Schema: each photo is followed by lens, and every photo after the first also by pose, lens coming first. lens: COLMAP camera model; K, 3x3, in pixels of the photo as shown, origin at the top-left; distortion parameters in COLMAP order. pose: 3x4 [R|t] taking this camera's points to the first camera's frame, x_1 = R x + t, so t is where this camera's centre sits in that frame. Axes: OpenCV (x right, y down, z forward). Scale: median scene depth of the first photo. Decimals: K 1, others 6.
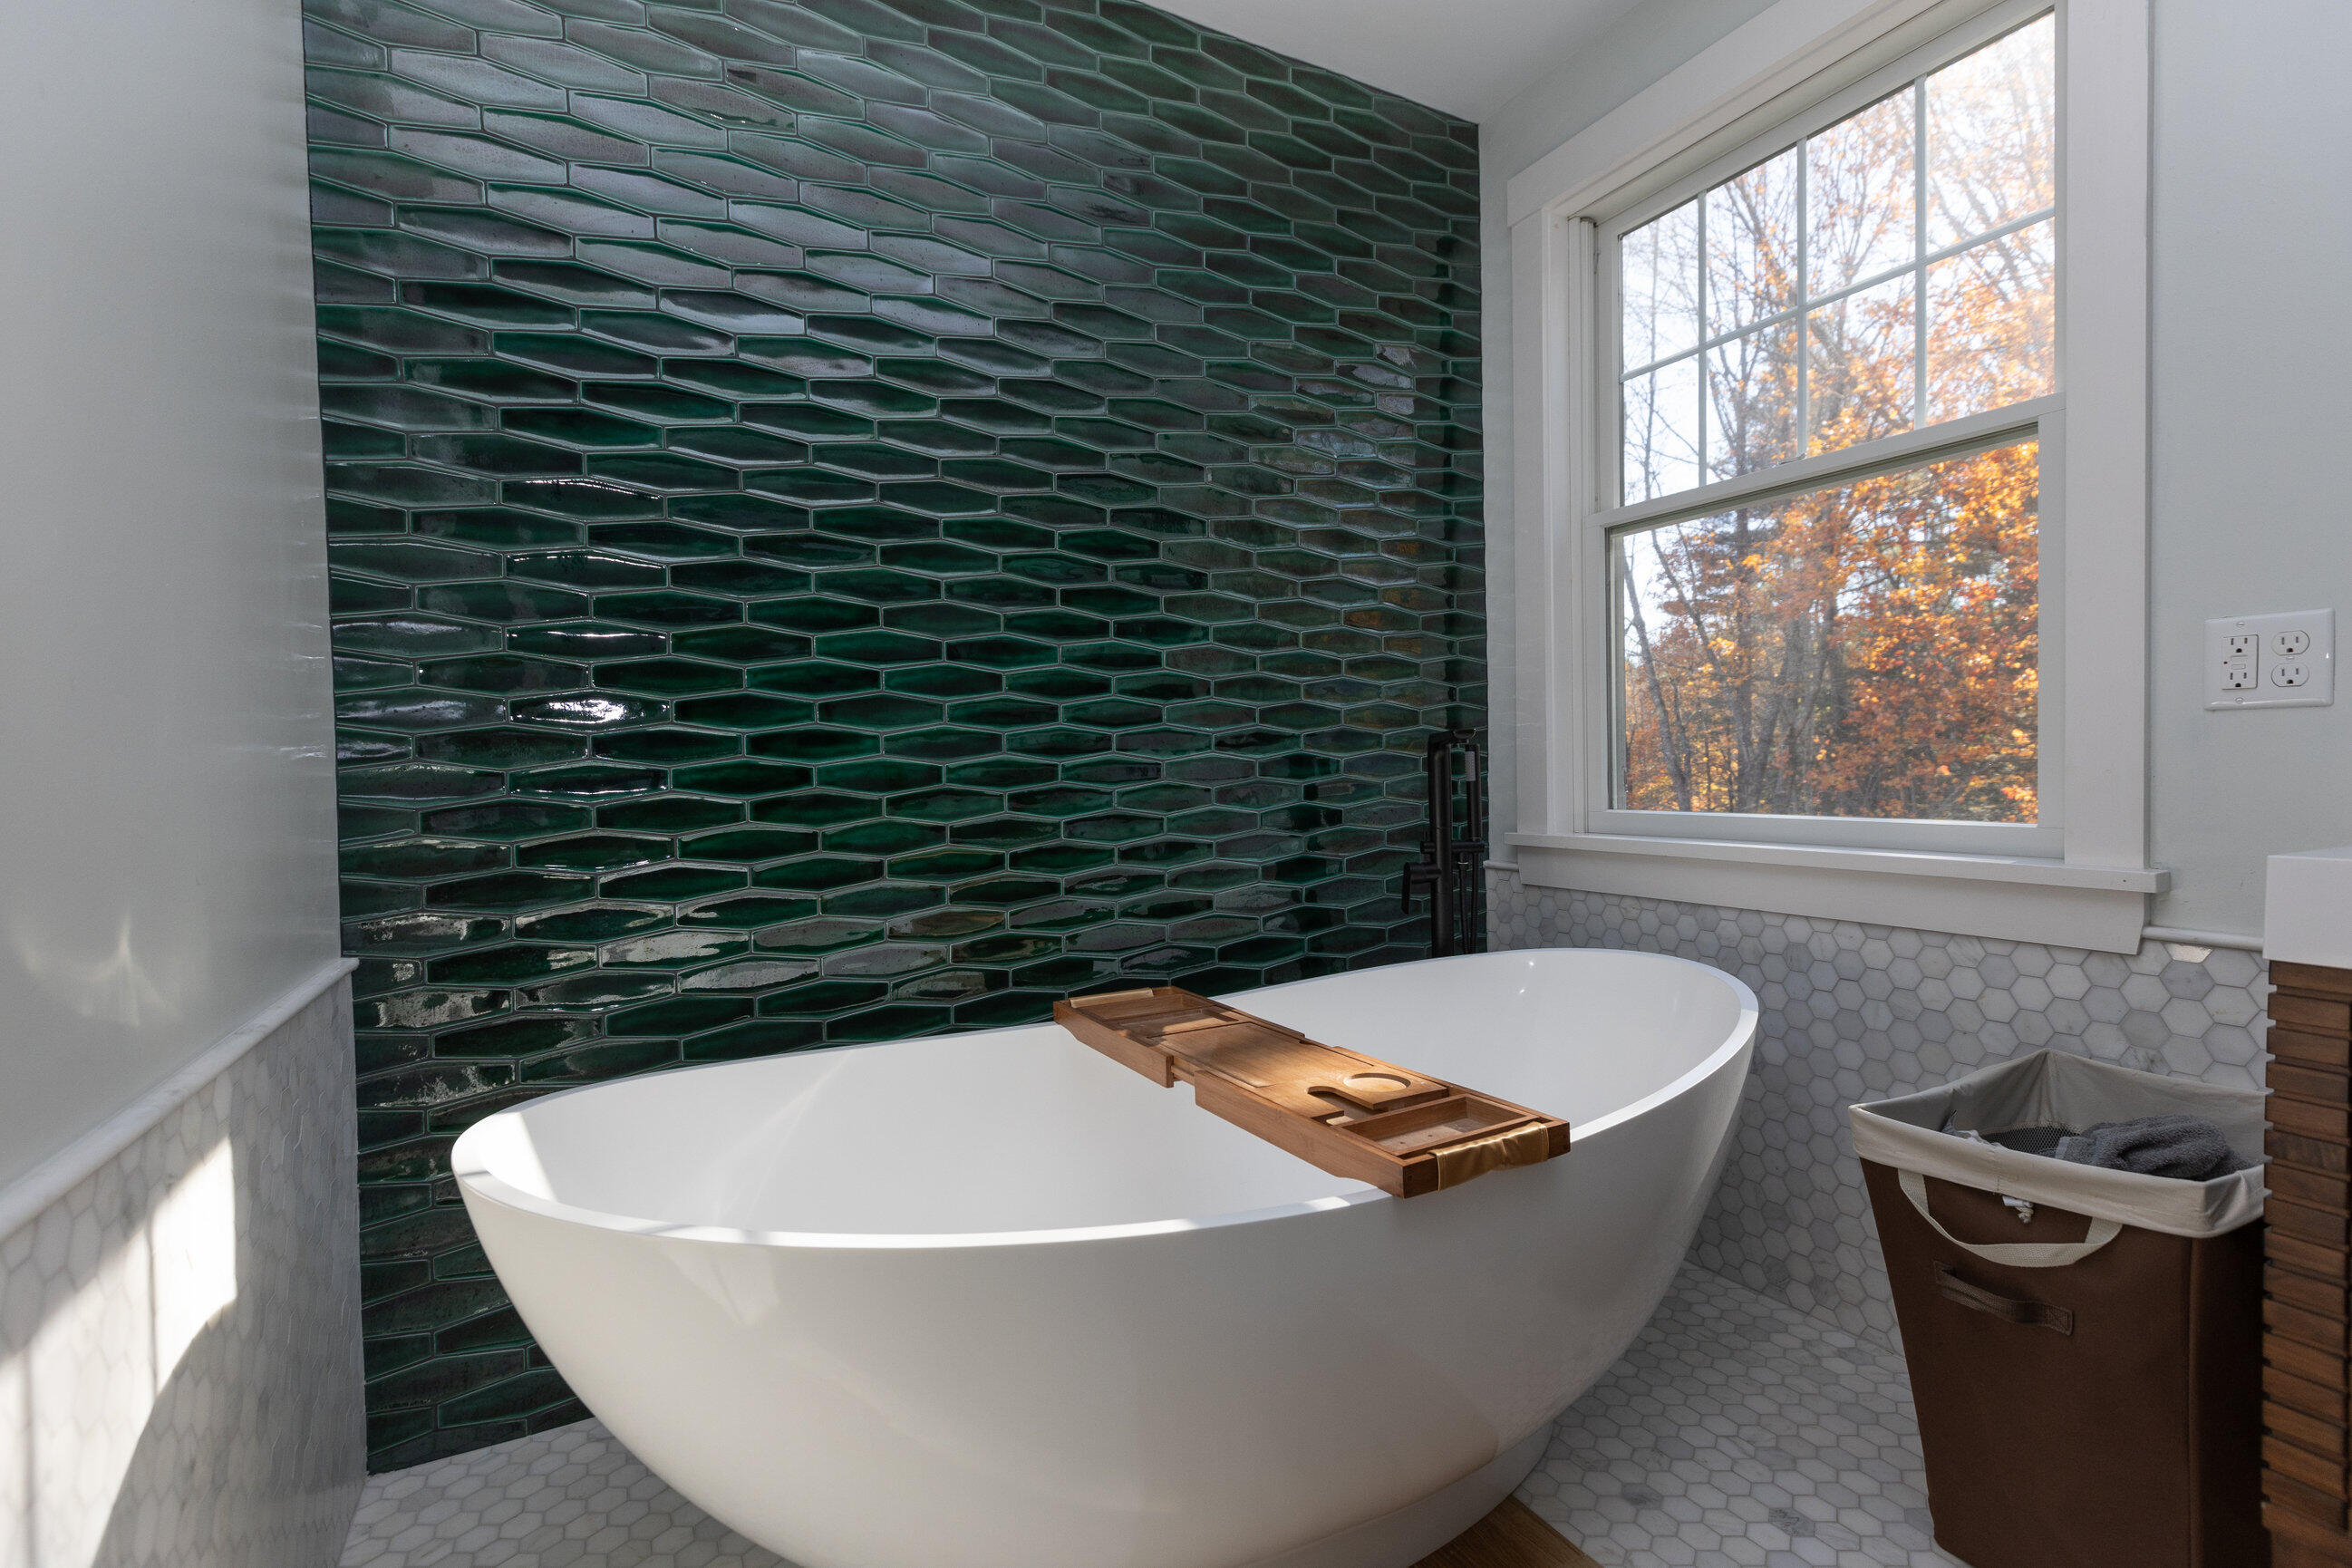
lens RADIAL K [[1054.3, 0, 1190.8], [0, 1054.3, 789.5], [0, 0, 1]] dist [0.001195, 0.000973]
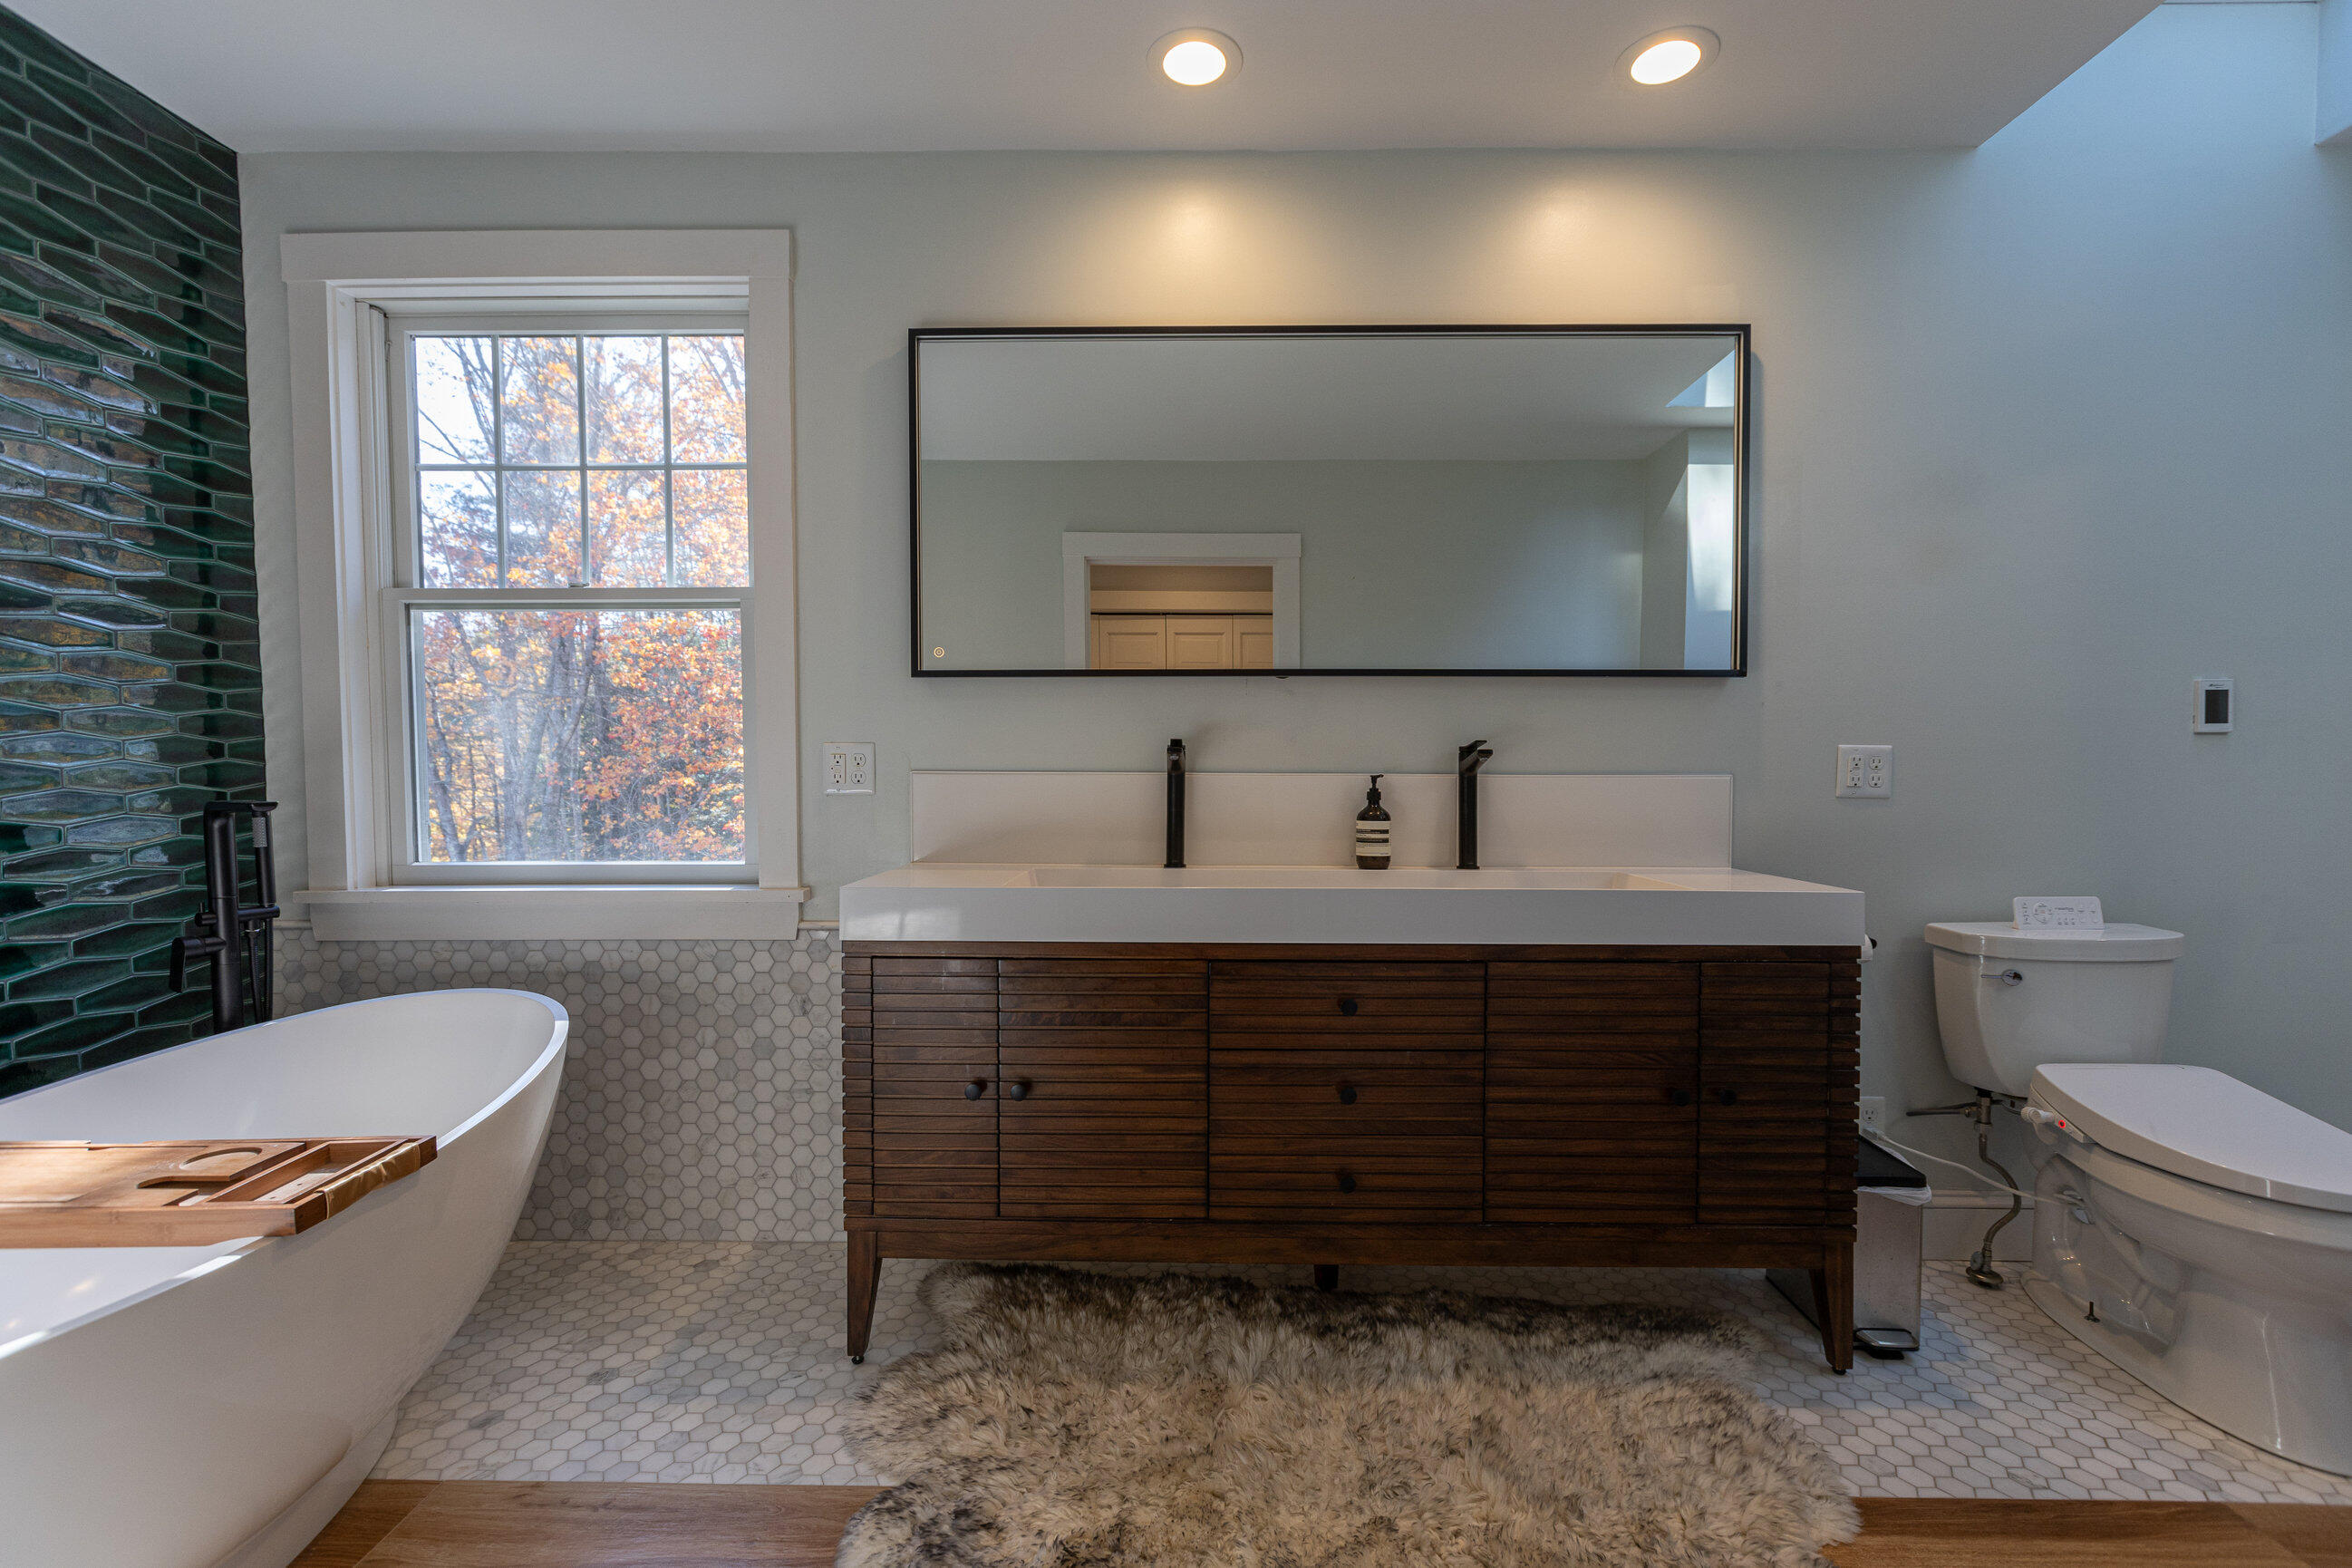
lens RADIAL K [[1054.3, 0, 1186.2], [0, 1054.3, 793.5], [0, 0, 1]] dist [0.001195, 0.000973]
pose [[0.490730, -0.018881, 0.871107, -0.170435], [0.011887, 0.999817, 0.014975, -0.062547], [-0.871231, 0.003006, 0.490865, -0.243140]]
